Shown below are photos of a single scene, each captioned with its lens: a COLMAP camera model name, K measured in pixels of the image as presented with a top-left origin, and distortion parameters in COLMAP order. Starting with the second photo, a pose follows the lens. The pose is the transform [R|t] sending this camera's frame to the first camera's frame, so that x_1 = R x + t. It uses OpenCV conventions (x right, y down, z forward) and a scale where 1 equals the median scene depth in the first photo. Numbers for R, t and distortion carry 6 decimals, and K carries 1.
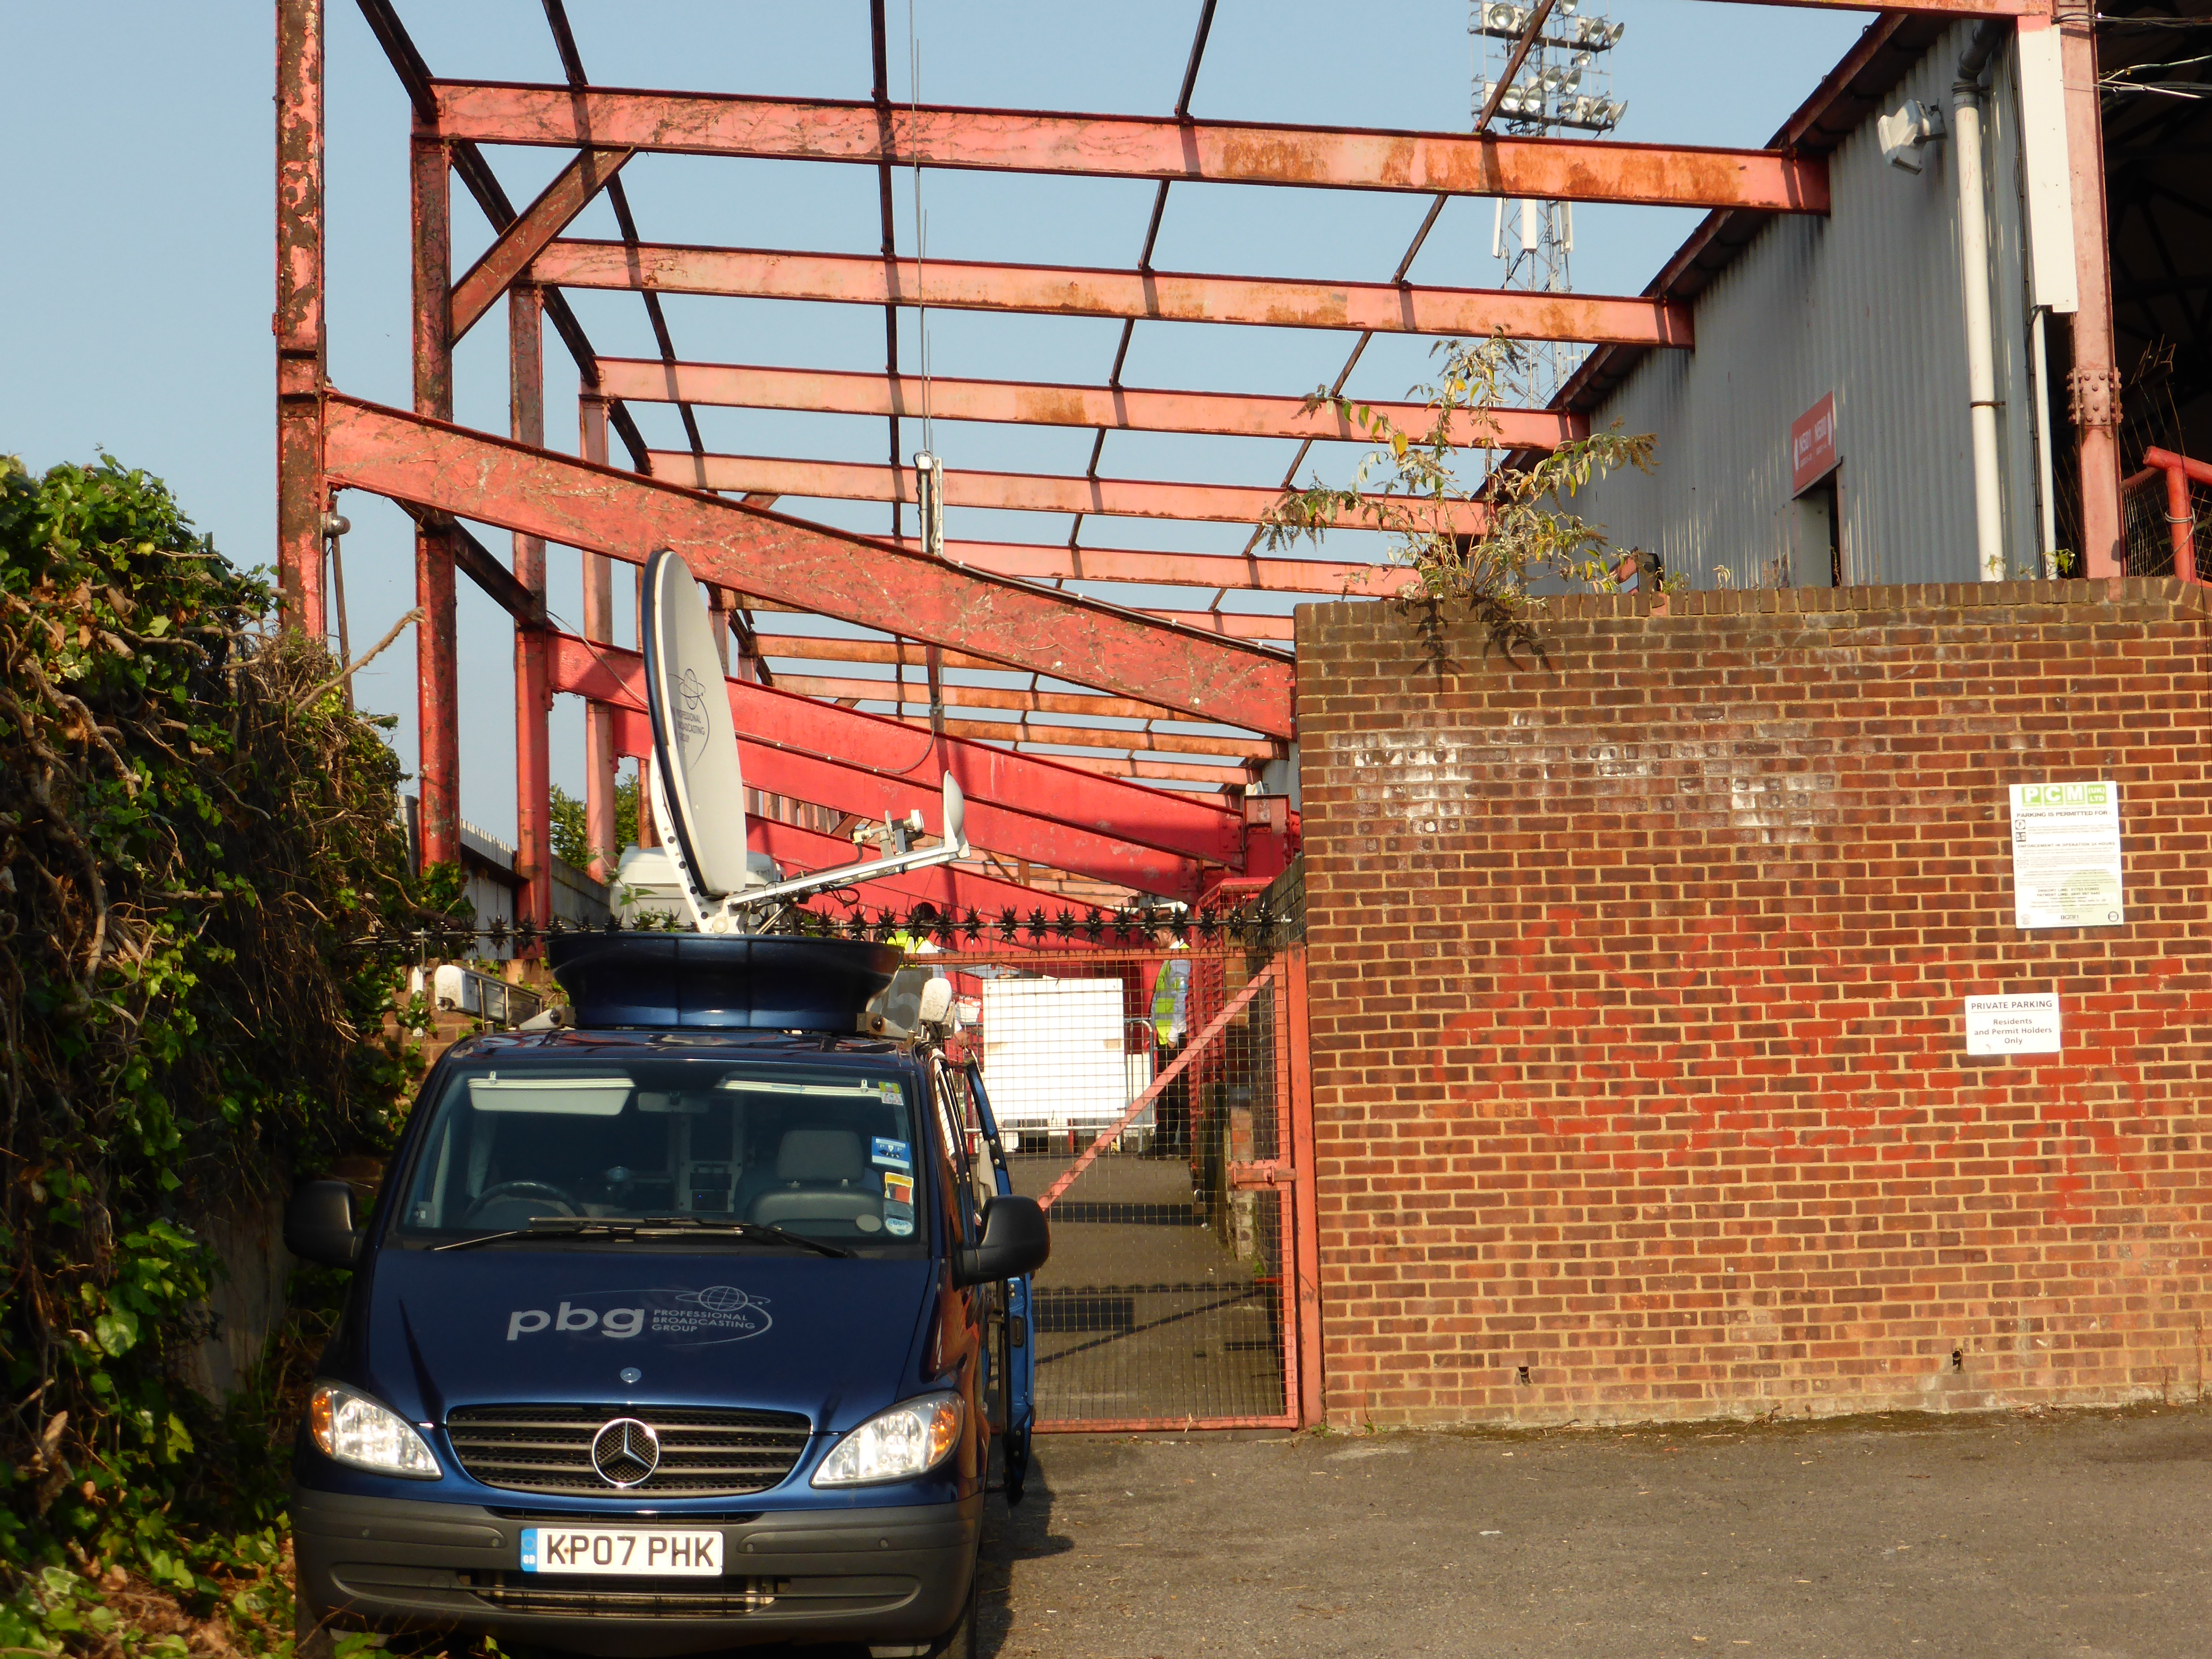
lens RADIAL K [[4450.2, 0, 1106.0], [0, 4450.2, 829.7], [0, 0, 1]] dist [0.027406, 0.000000]
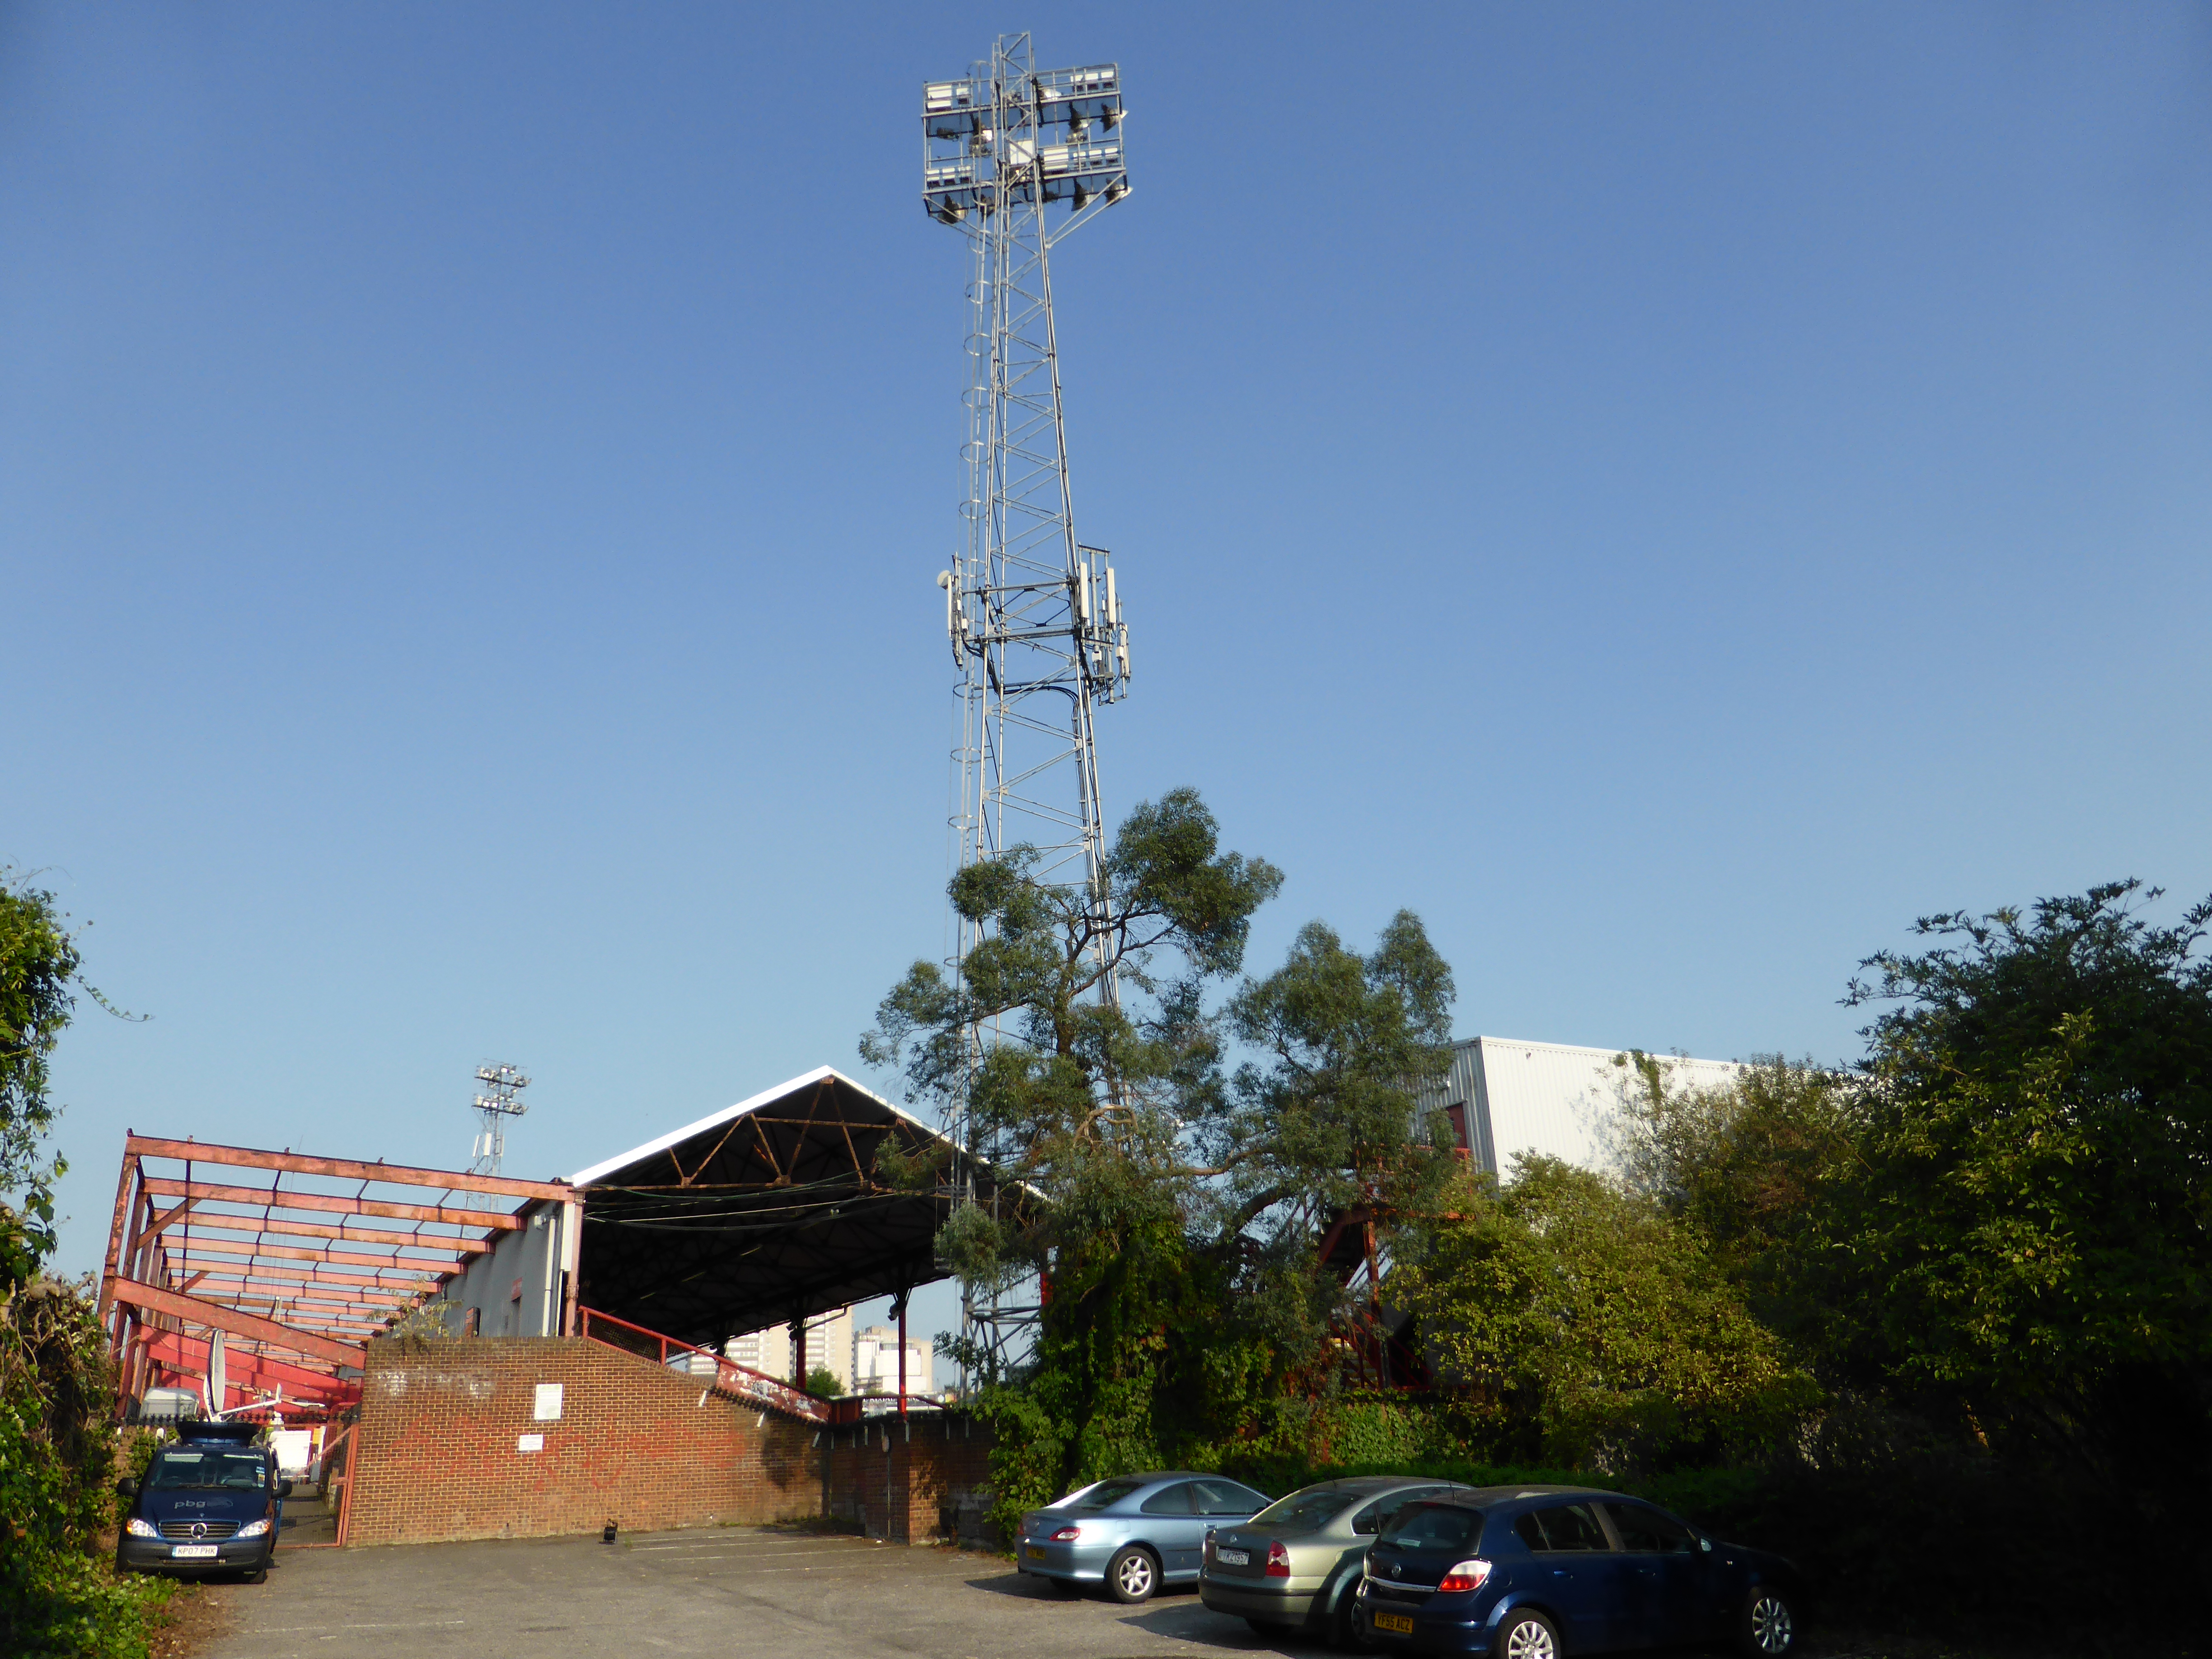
lens RADIAL K [[1684.9, 0, 1102.2], [0, 1684.9, 830.6], [0, 0, 1]] dist [-0.005779, 0.001217]
pose [[0.906348, 0.143543, 0.397402, -0.031014], [-0.017084, 0.952207, -0.304977, -0.034439], [-0.422186, 0.269626, 0.865483, -0.829537]]
